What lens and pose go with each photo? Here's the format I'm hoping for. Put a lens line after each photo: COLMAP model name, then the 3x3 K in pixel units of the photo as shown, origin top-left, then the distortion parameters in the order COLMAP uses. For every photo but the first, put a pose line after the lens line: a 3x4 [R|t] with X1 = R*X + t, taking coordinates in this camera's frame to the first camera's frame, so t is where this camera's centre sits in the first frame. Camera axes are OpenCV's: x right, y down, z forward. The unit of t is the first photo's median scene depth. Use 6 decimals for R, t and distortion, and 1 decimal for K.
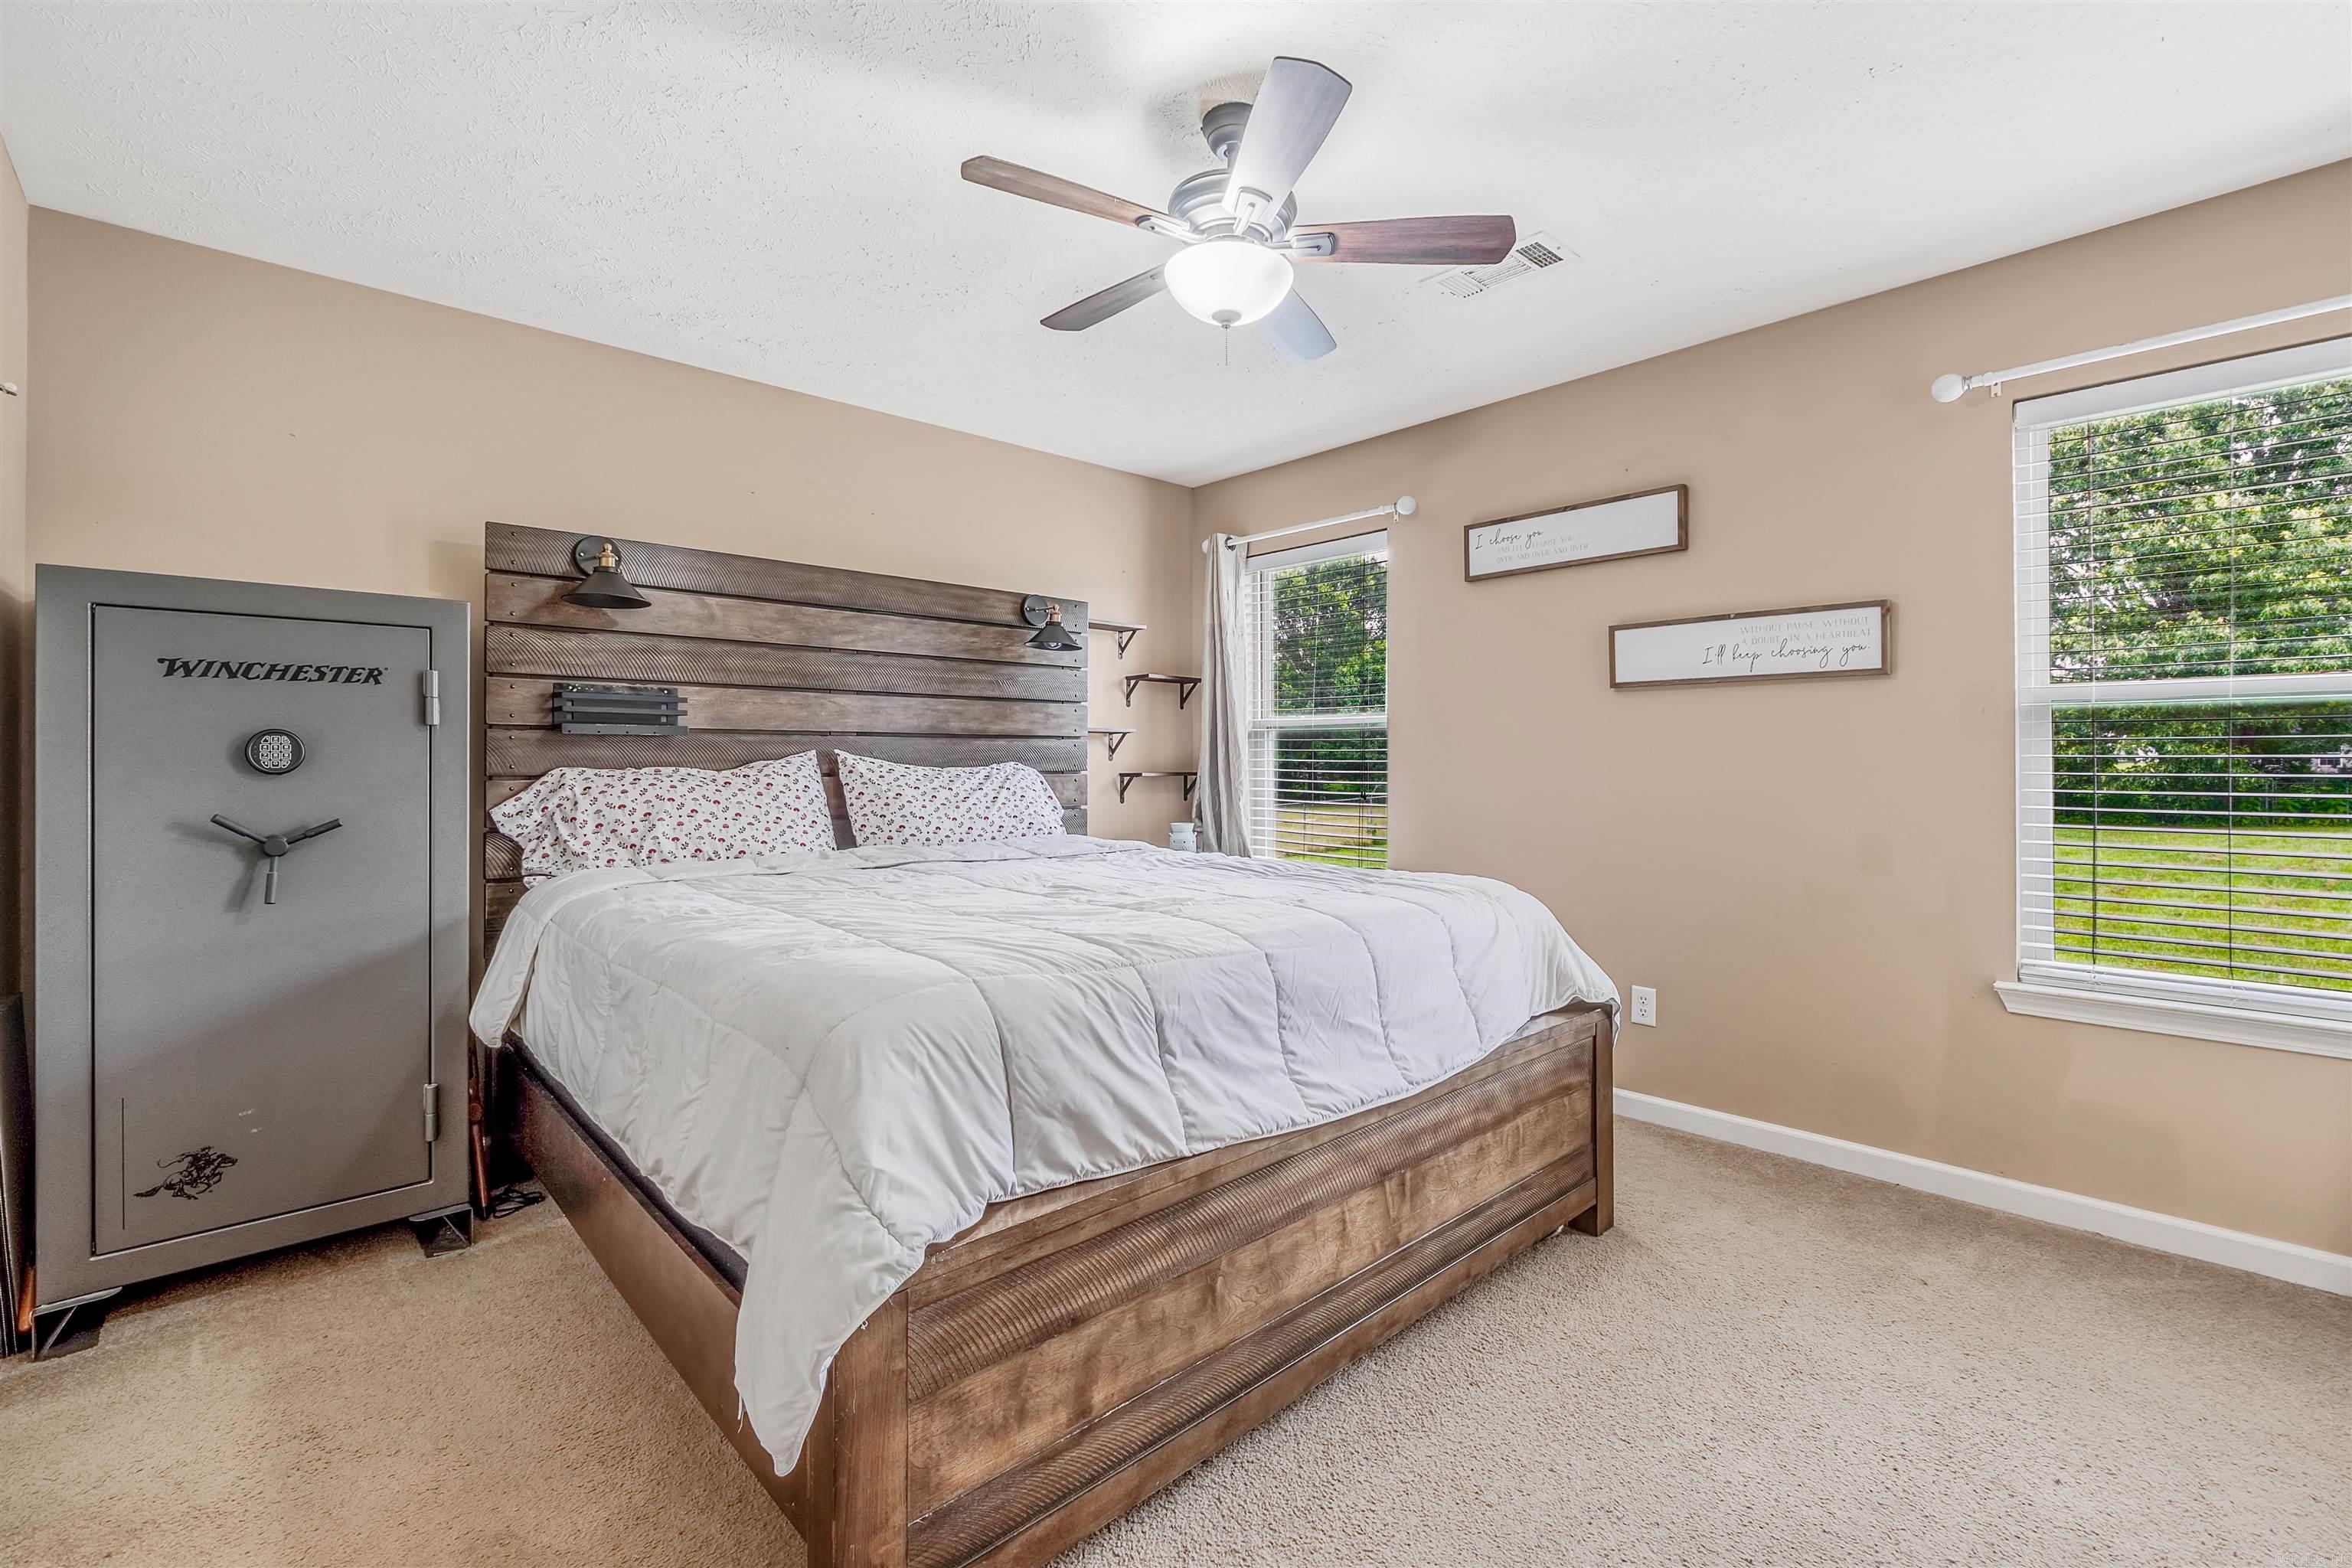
lens RADIAL K [[1010.8, 0, 1168.9], [0, 1010.8, 772.1], [0, 0, 1]] dist [-0.001953, -0.001191]
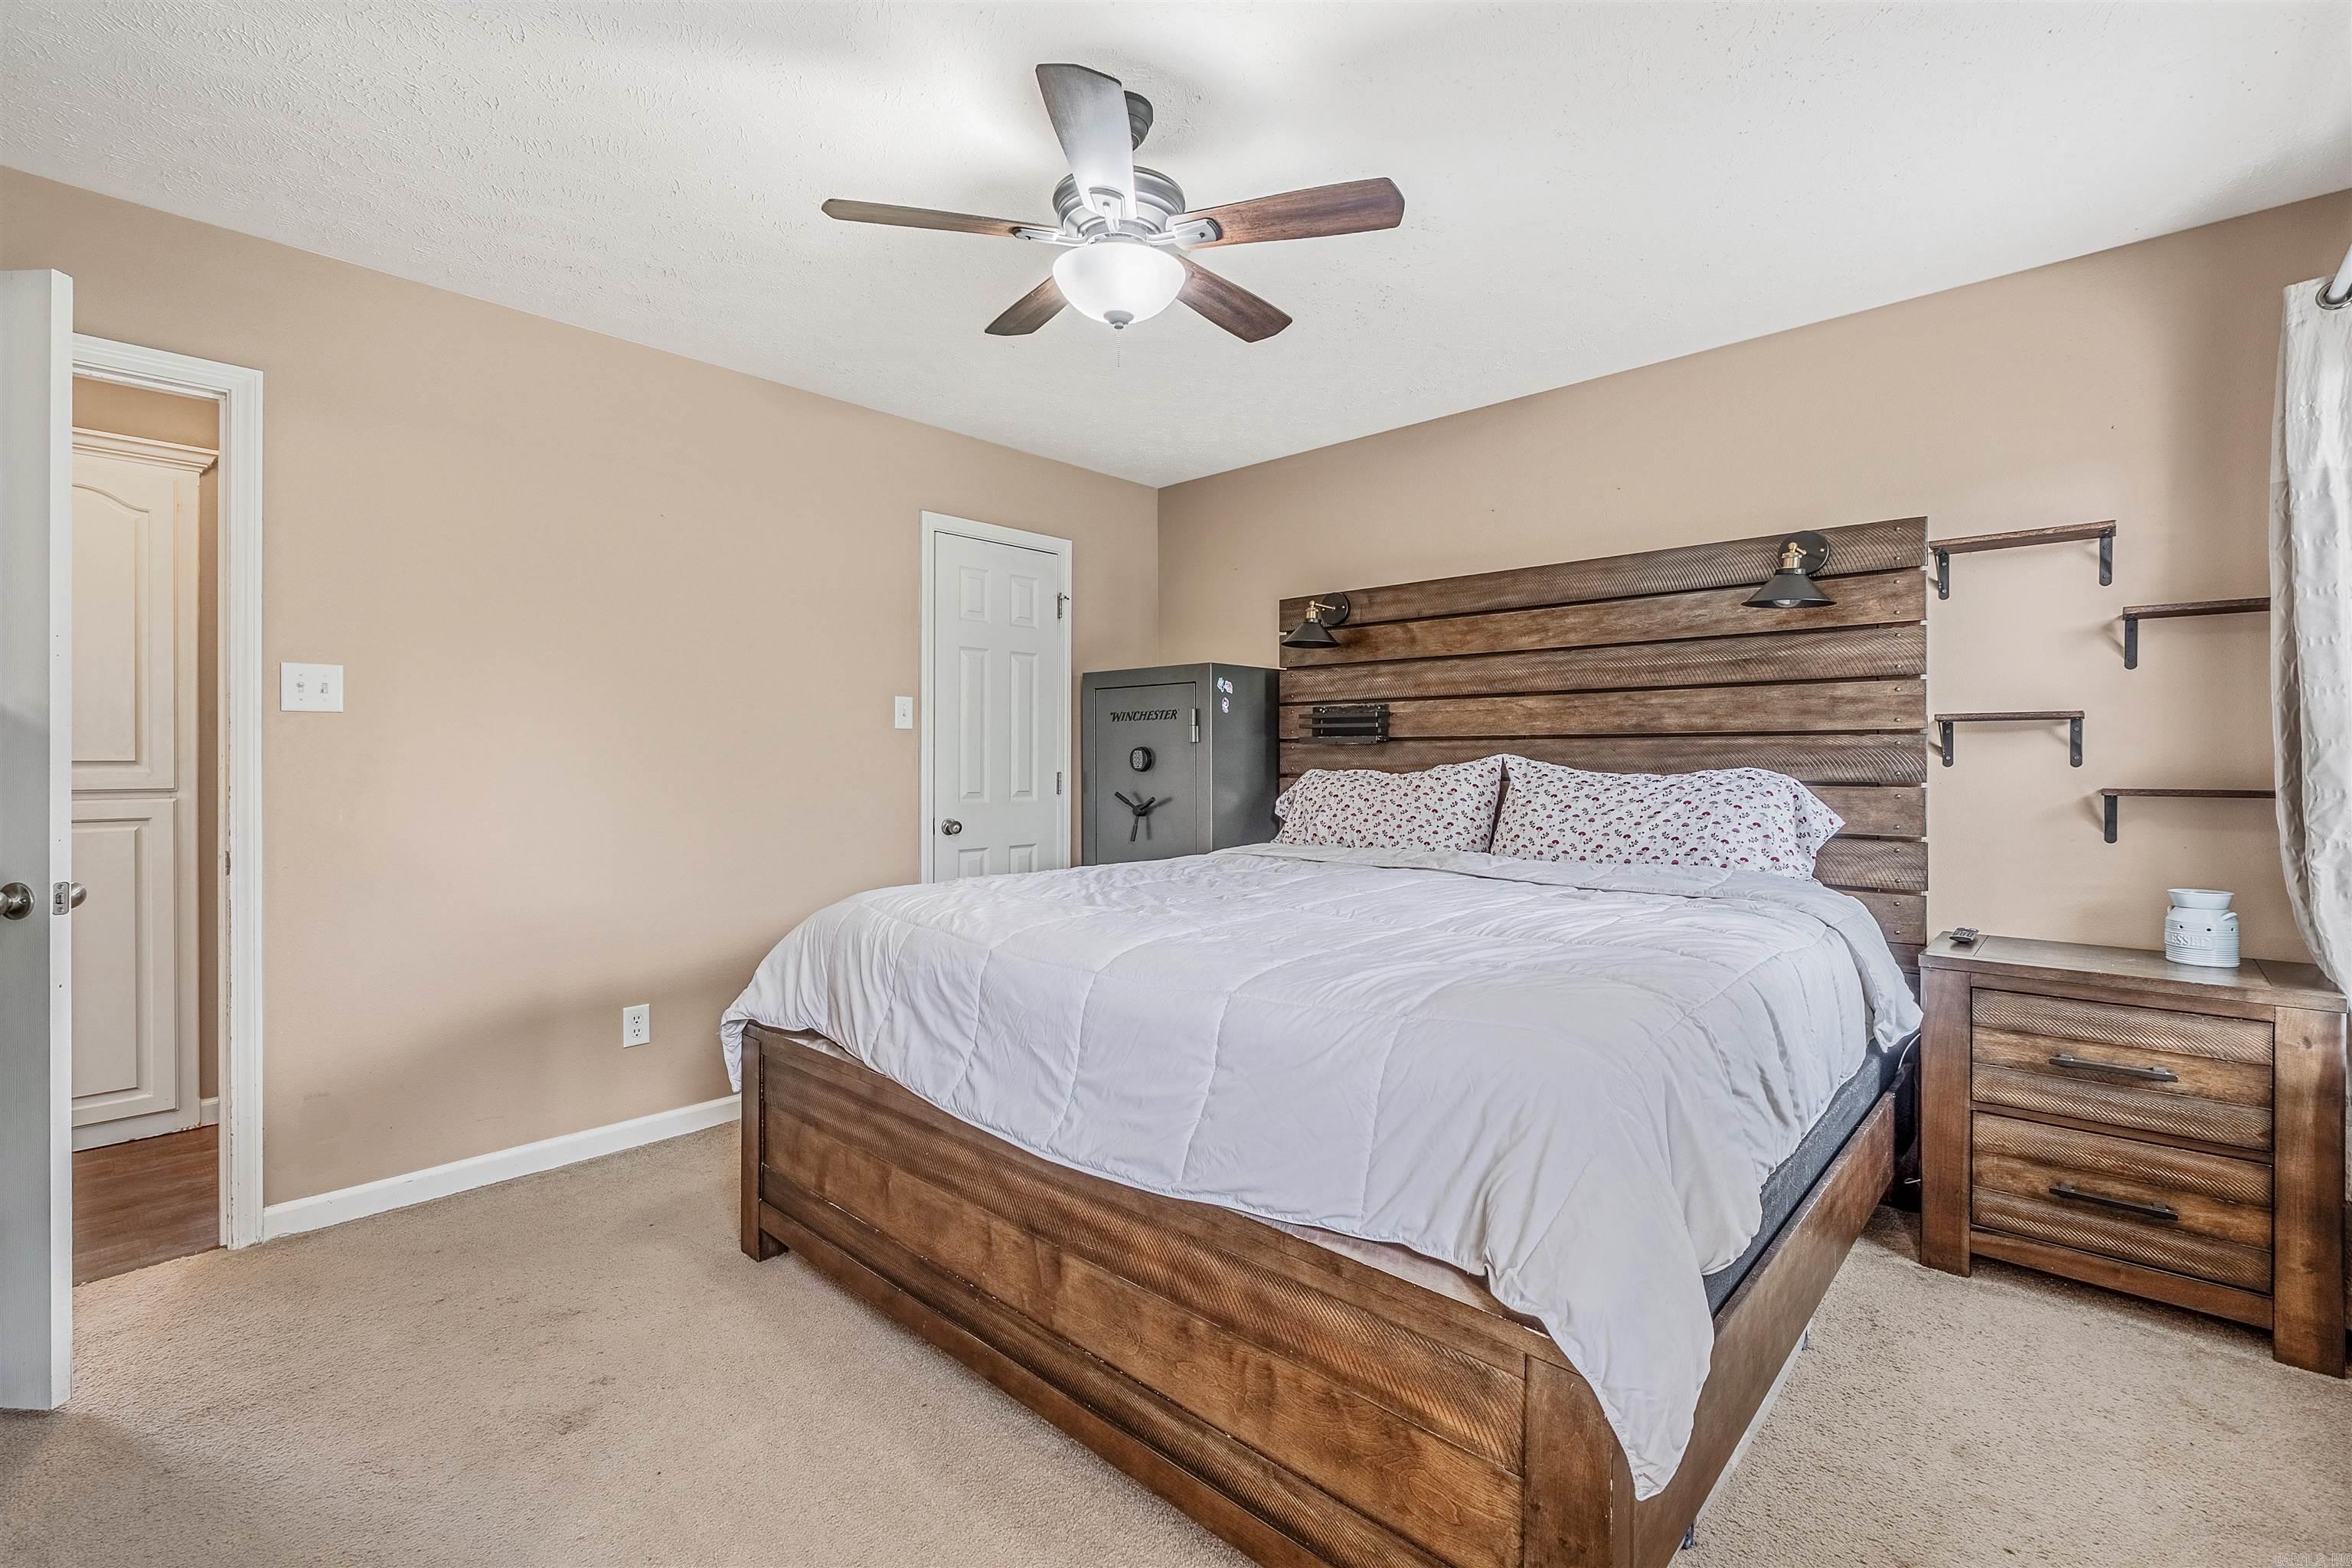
lens RADIAL K [[1041.0, 0, 1179.2], [0, 1041.0, 751.1], [0, 0, 1]] dist [-0.002159, -0.000507]
pose [[0.076606, -0.003825, -0.997054, 0.721876], [-0.009060, 0.999949, -0.004532, -0.018938], [0.997020, 0.009380, 0.076568, 0.655107]]
